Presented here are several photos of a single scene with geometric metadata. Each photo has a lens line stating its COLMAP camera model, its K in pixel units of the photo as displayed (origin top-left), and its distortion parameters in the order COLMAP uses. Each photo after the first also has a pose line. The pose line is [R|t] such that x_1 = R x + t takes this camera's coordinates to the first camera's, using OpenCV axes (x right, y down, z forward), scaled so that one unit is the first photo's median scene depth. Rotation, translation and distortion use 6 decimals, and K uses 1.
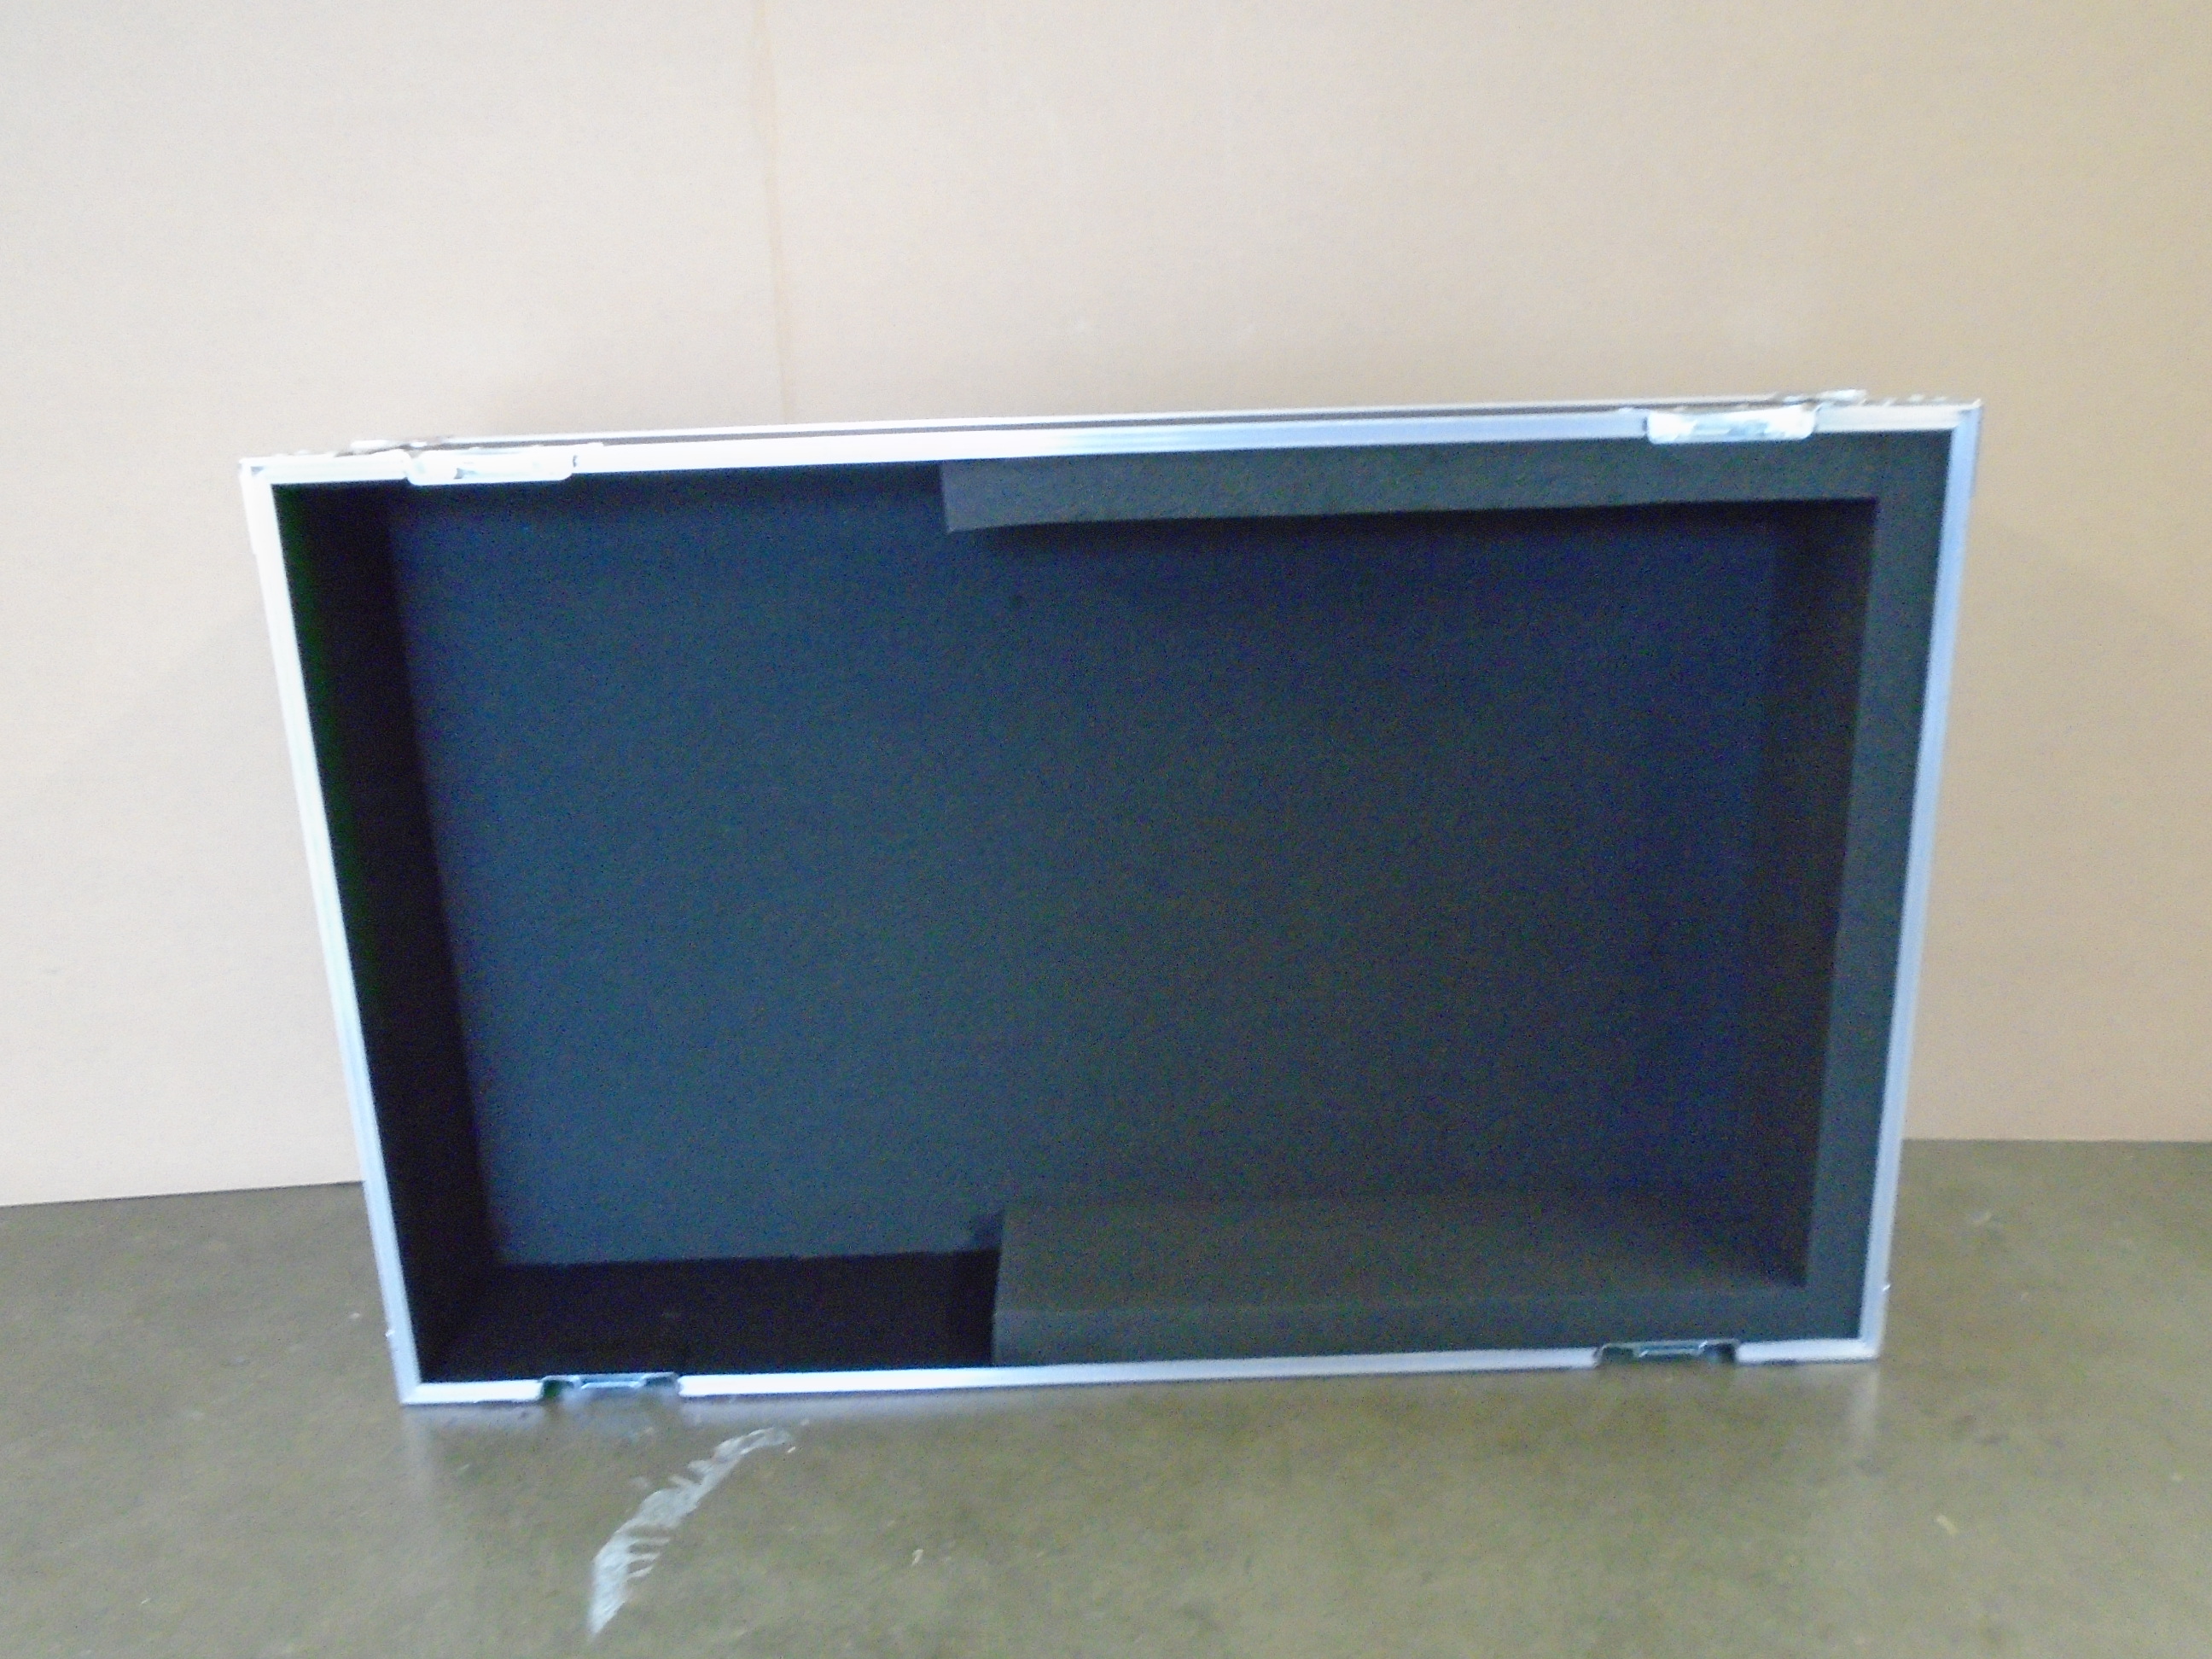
lens RADIAL K [[1569.8, 0, 1106.0], [0, 1569.8, 829.5], [0, 0, 1]] dist [-0.005613, -0.002636]
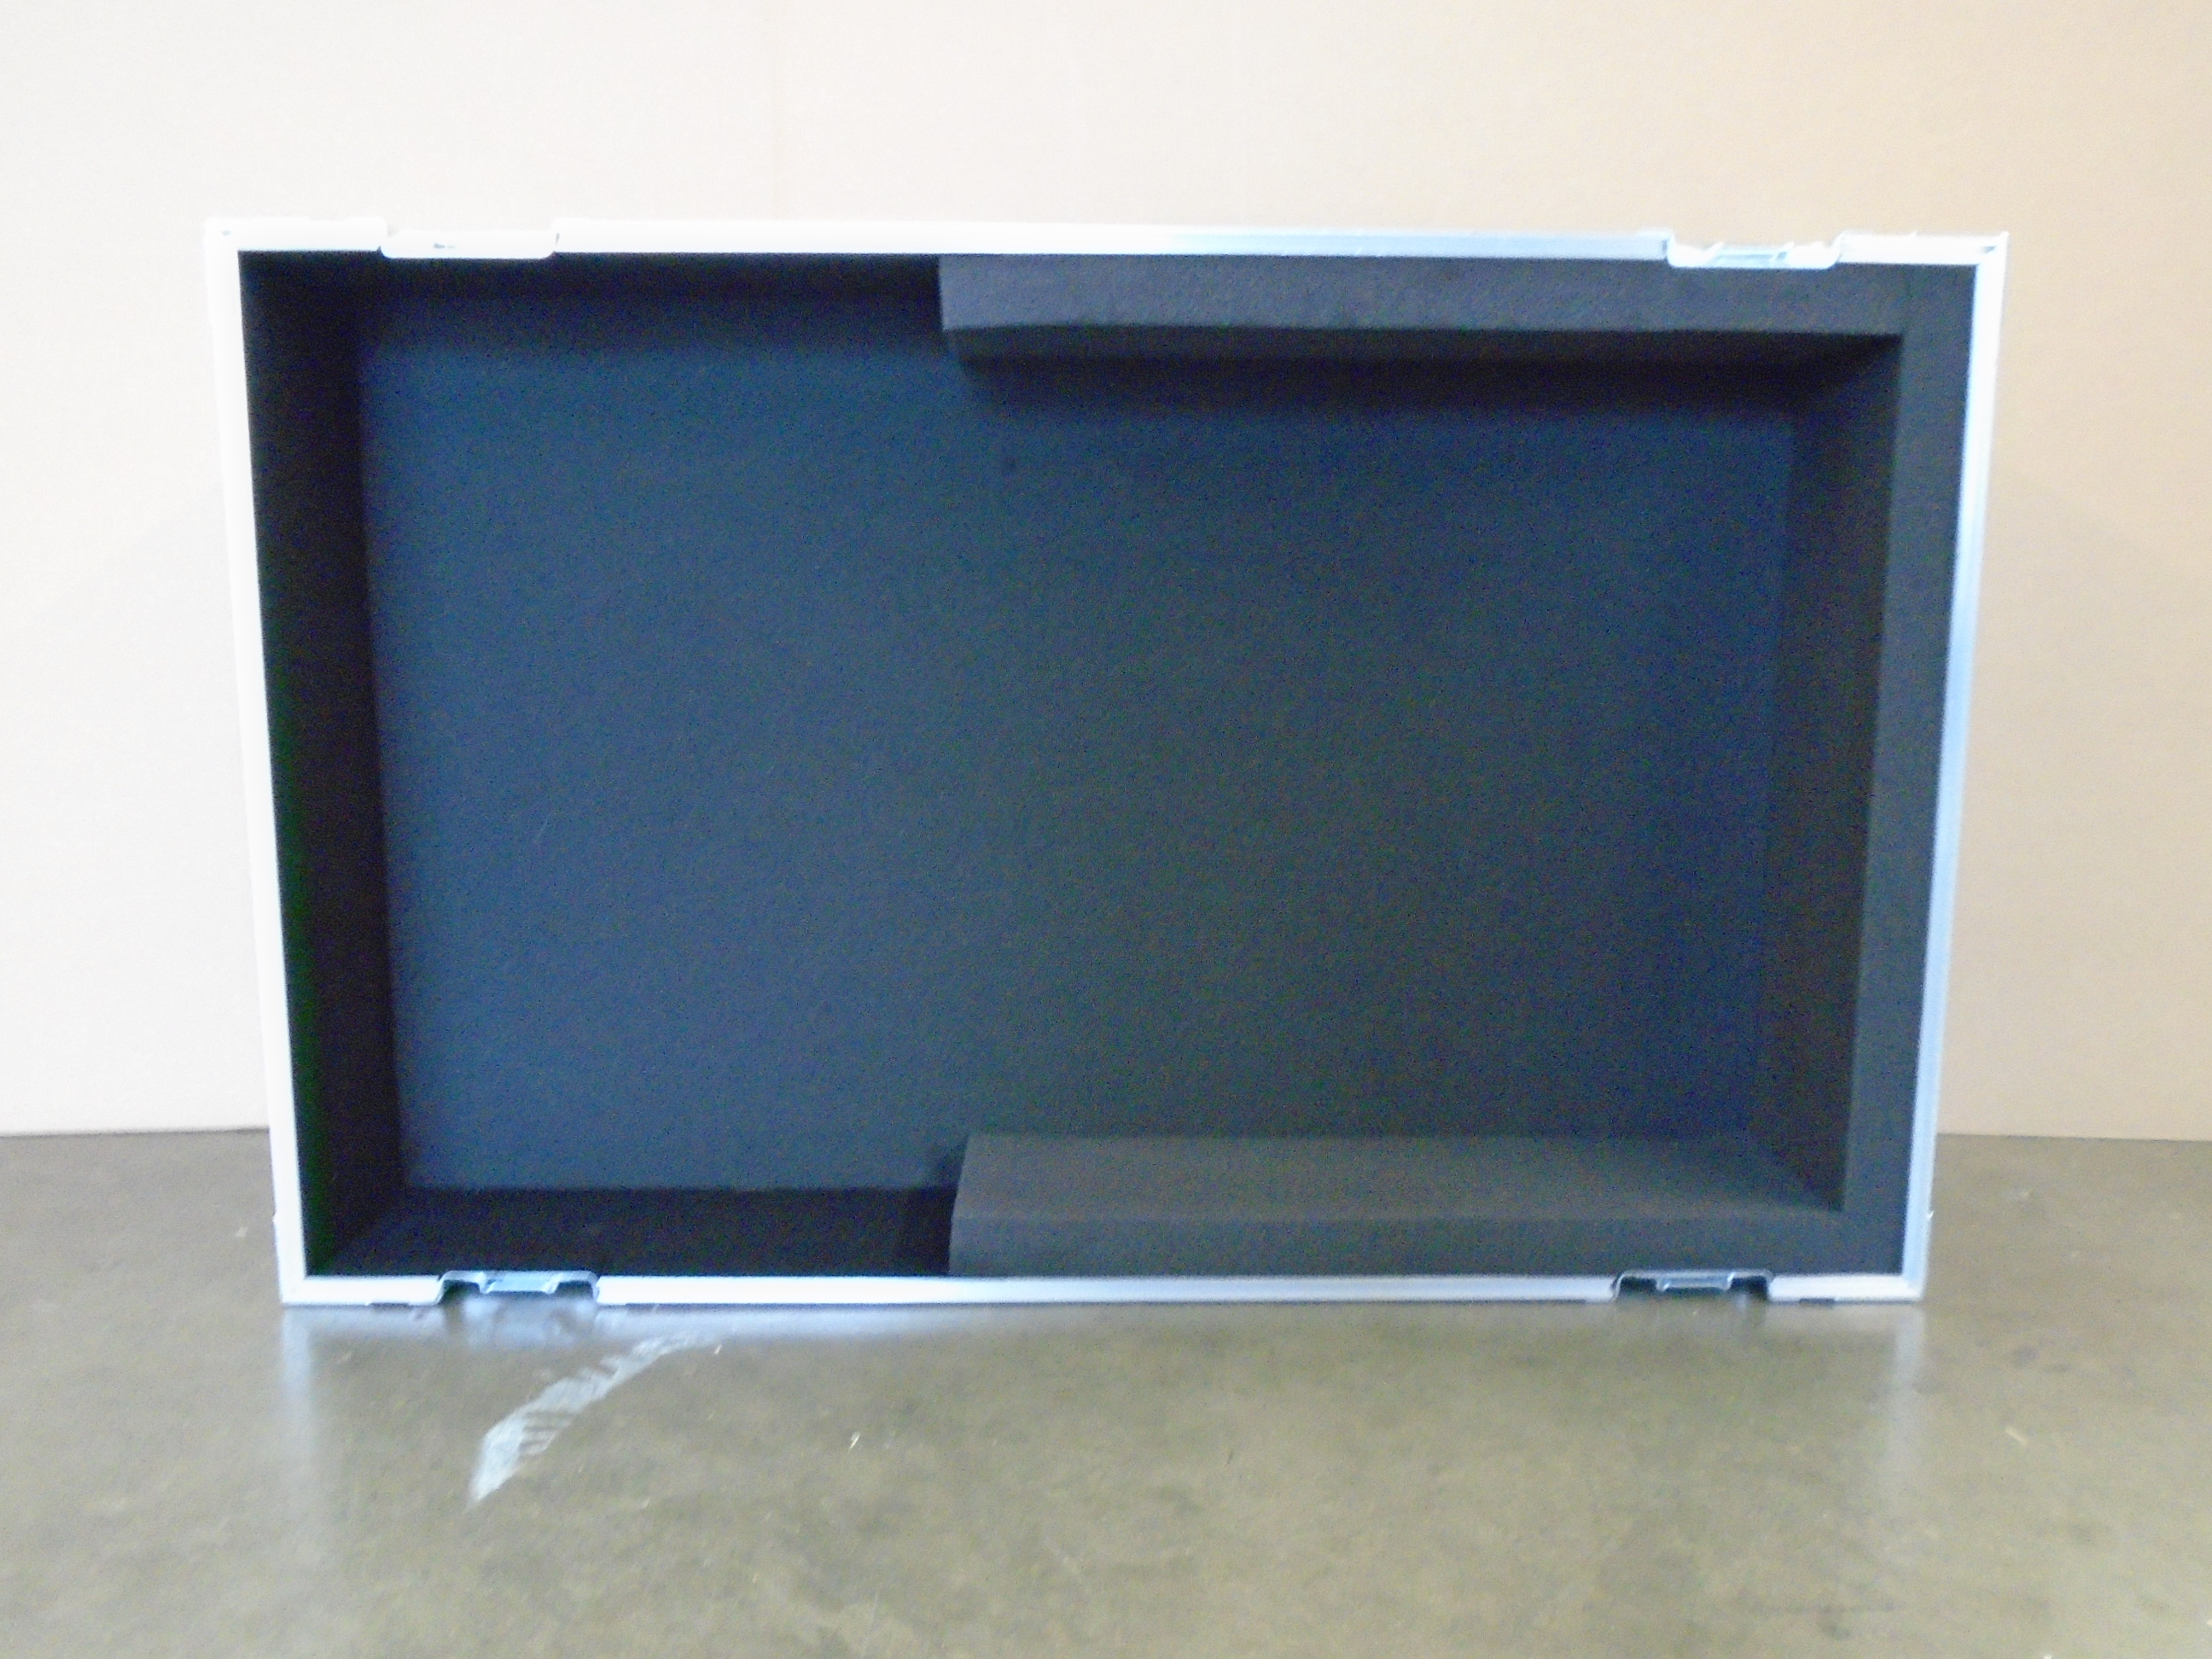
lens RADIAL K [[1569.8, 0, 1106.0], [0, 1569.8, 829.5], [0, 0, 1]] dist [-0.005613, -0.002636]
pose [[0.999271, 0.034931, 0.015425, -0.004895], [-0.032721, 0.991533, -0.125663, 0.211883], [-0.019684, 0.125066, 0.991953, 0.078642]]
